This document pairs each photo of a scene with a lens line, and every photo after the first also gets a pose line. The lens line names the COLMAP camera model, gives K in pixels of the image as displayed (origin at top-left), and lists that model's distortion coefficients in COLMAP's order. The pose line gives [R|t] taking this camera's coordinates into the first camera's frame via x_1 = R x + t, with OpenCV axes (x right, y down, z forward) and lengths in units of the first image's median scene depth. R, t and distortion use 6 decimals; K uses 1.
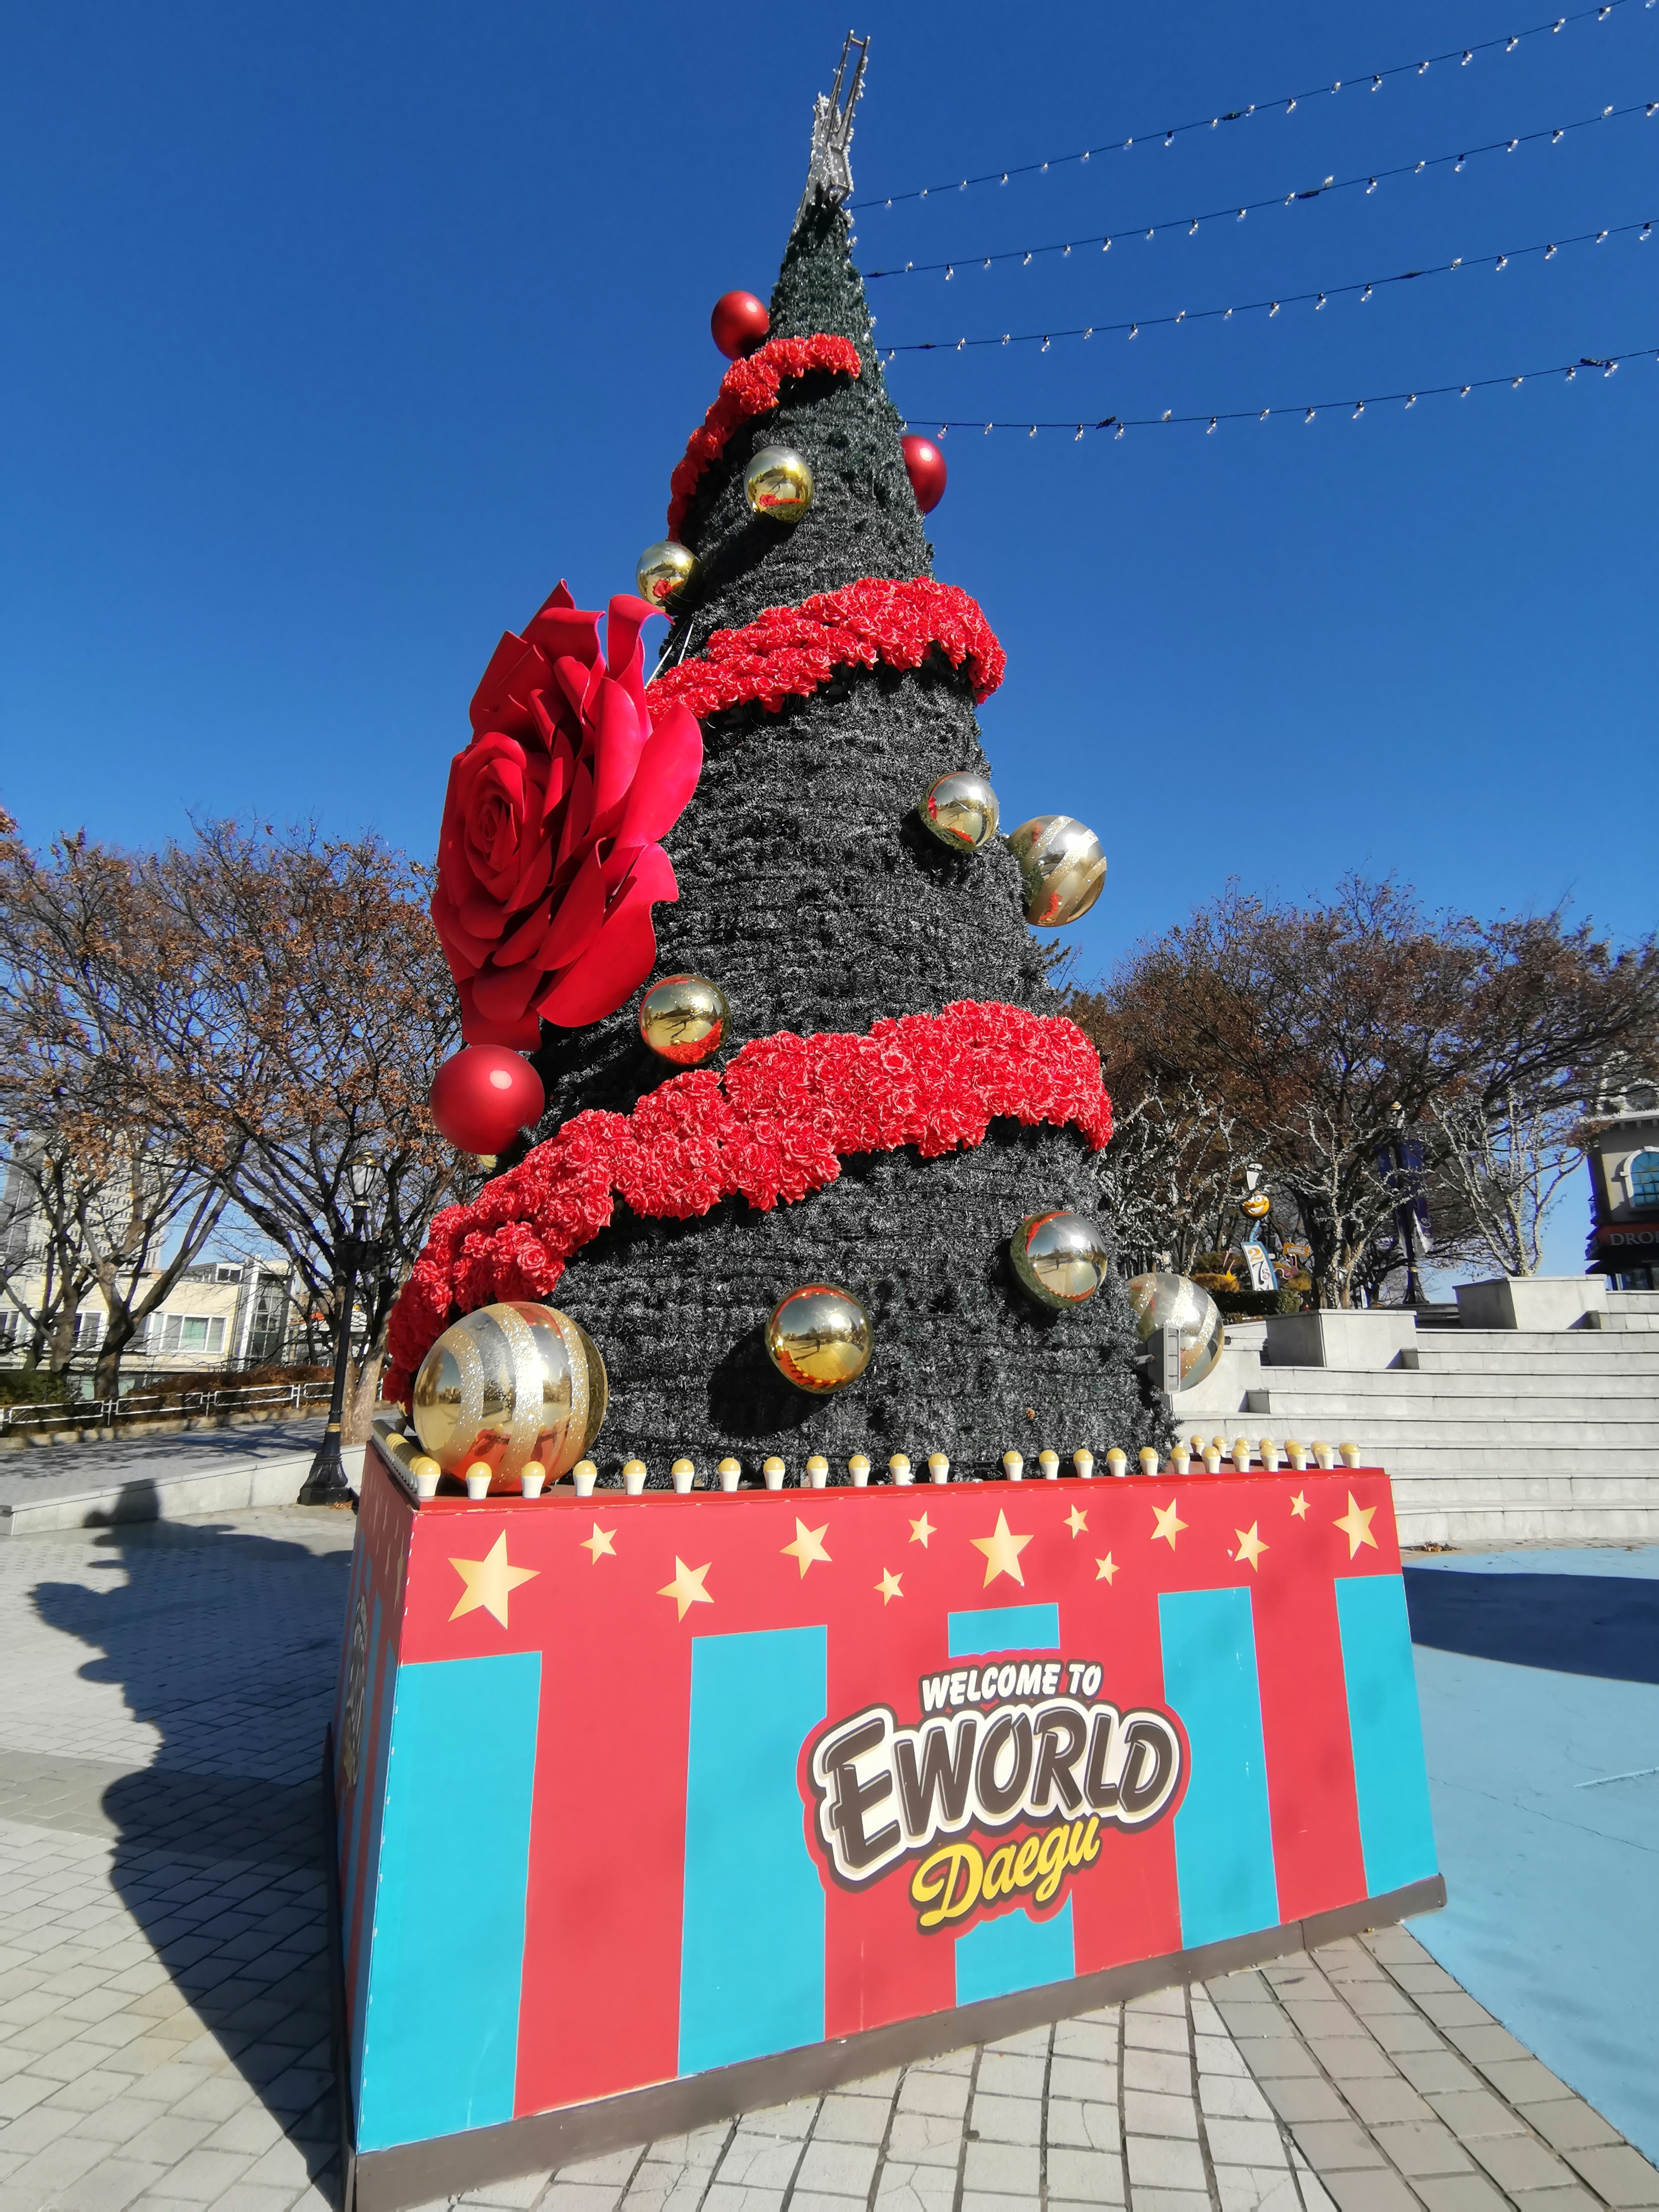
lens RADIAL K [[1088.8, 0, 839.7], [0, 1088.8, 1102.8], [0, 0, 1]] dist [-0.004348, 0.000569]
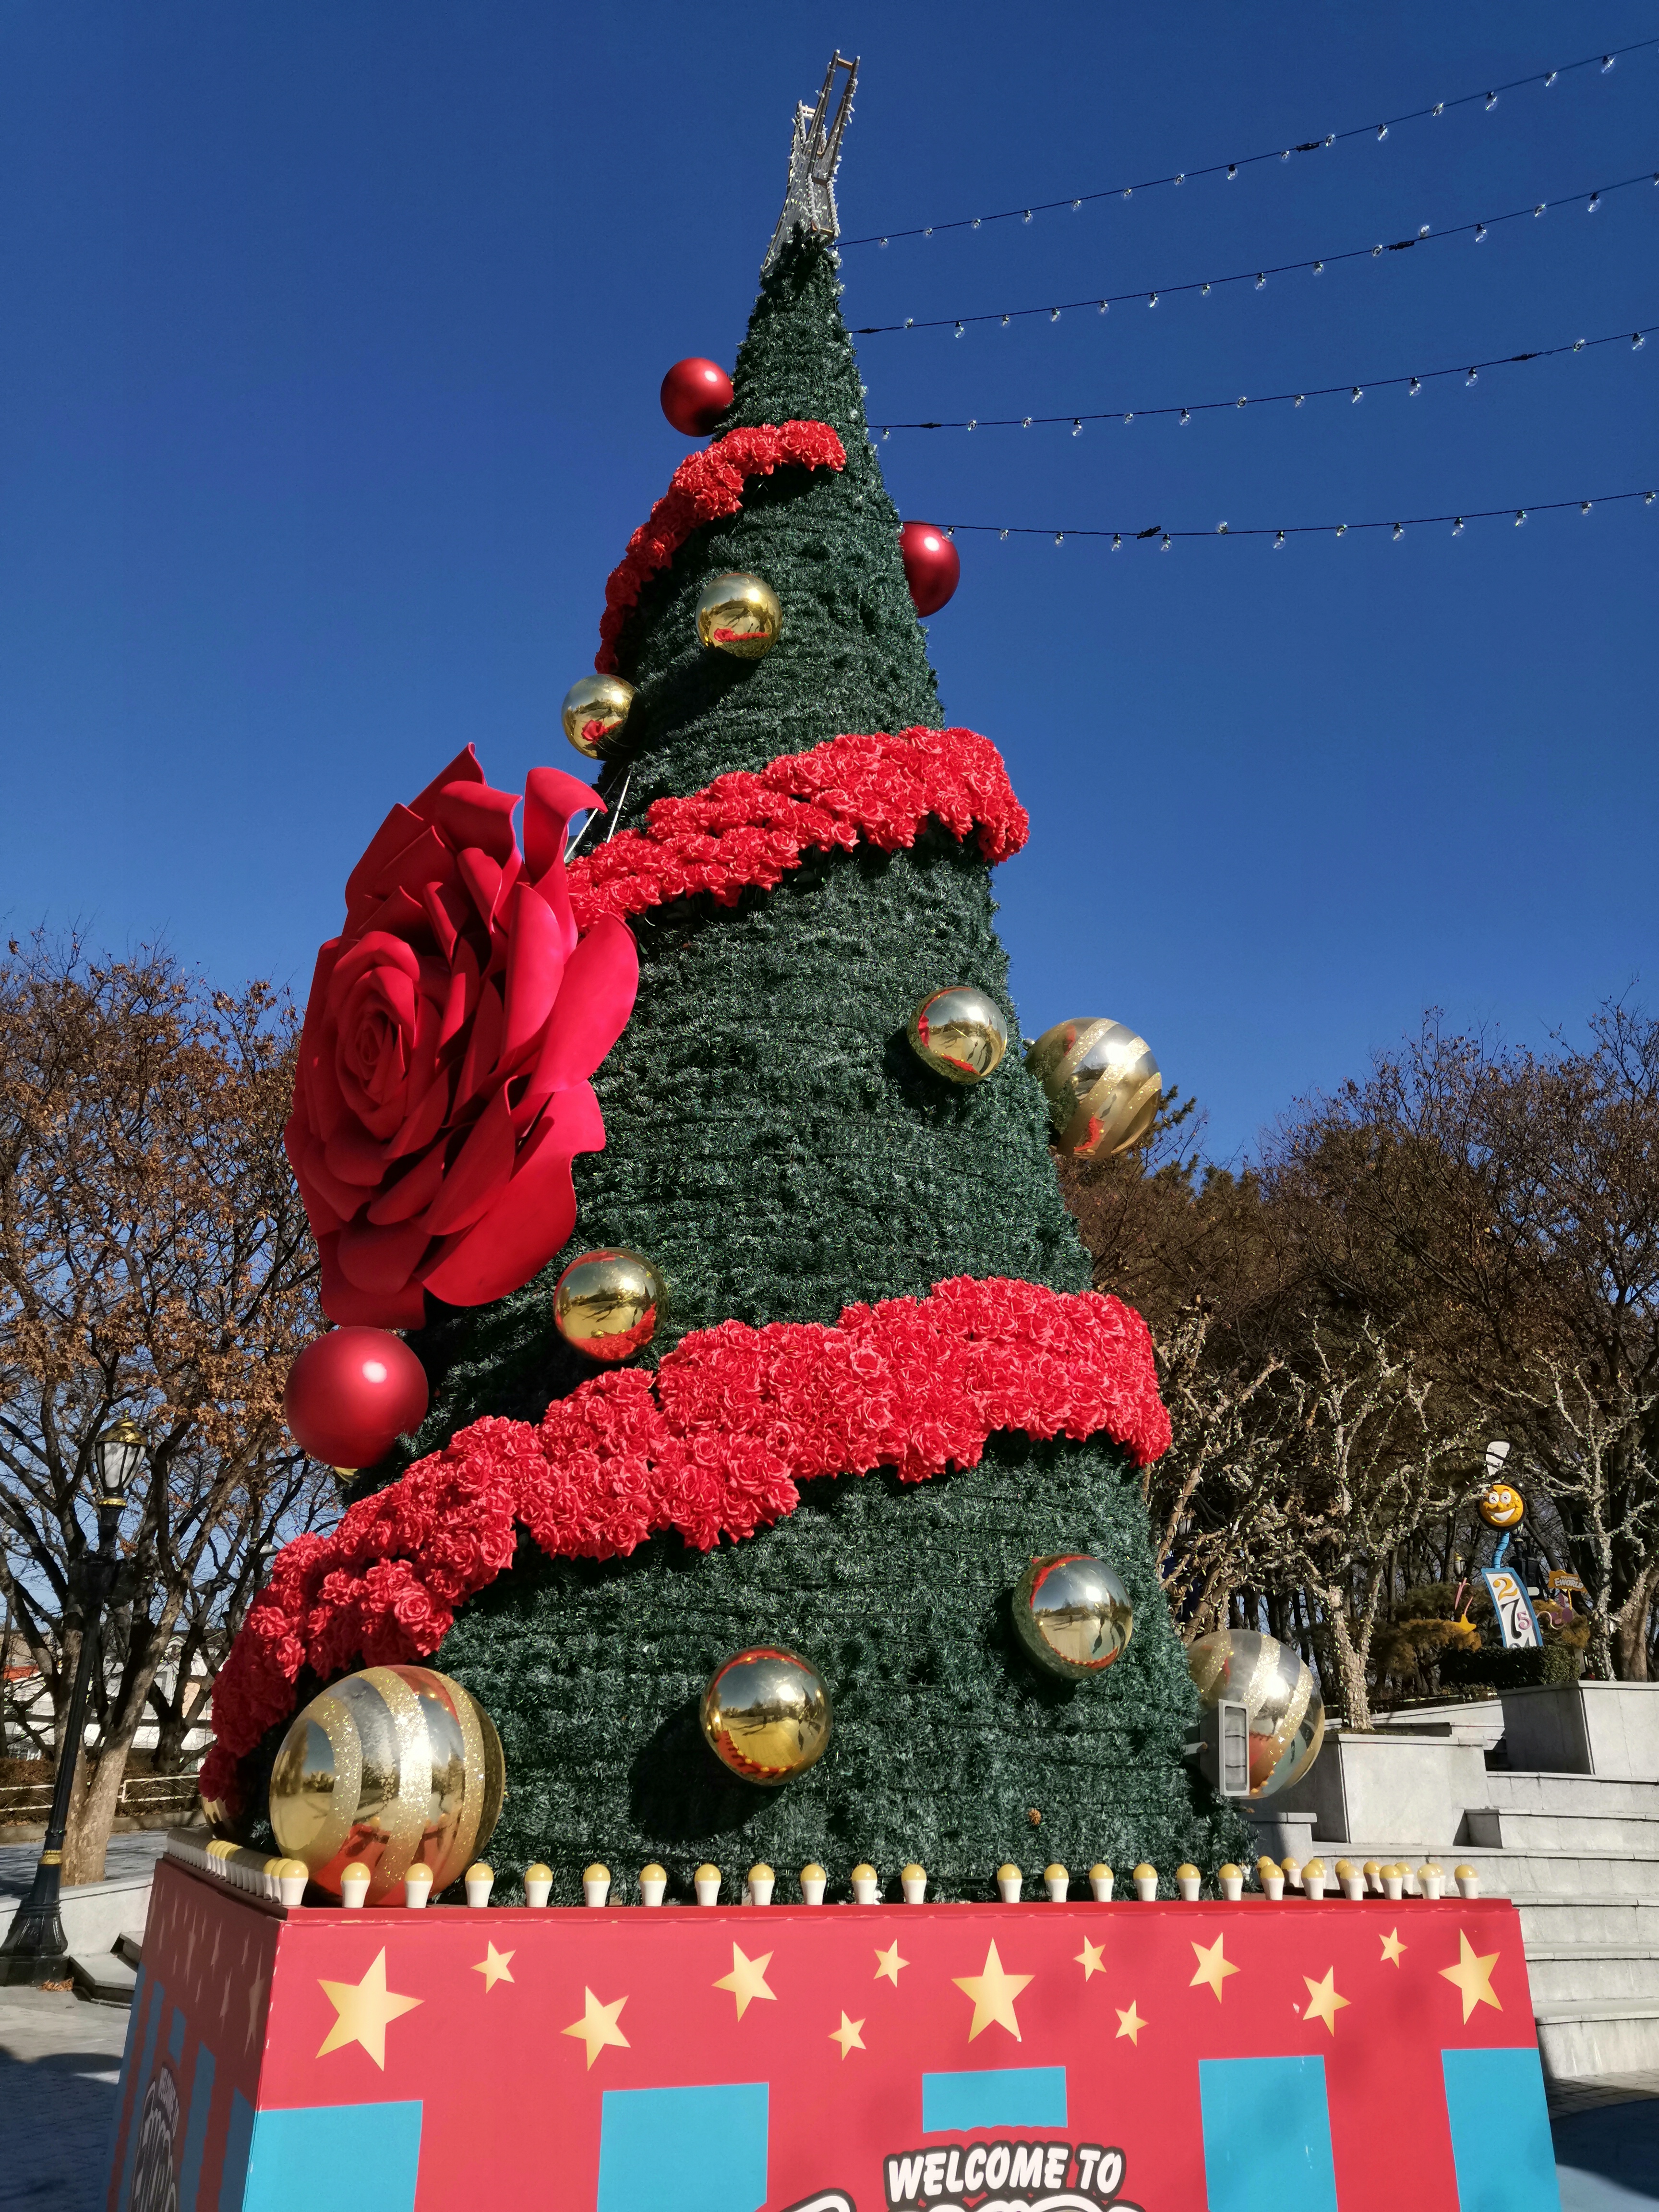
lens RADIAL K [[1731.8, 0, 821.5], [0, 1731.8, 1110.3], [0, 0, 1]] dist [-0.014707, 0.052177]
pose [[0.999823, 0.002843, -0.018608, 0.035247], [-0.005159, 0.992064, -0.125629, -0.054550], [0.018104, 0.125702, 0.991903, -0.265015]]
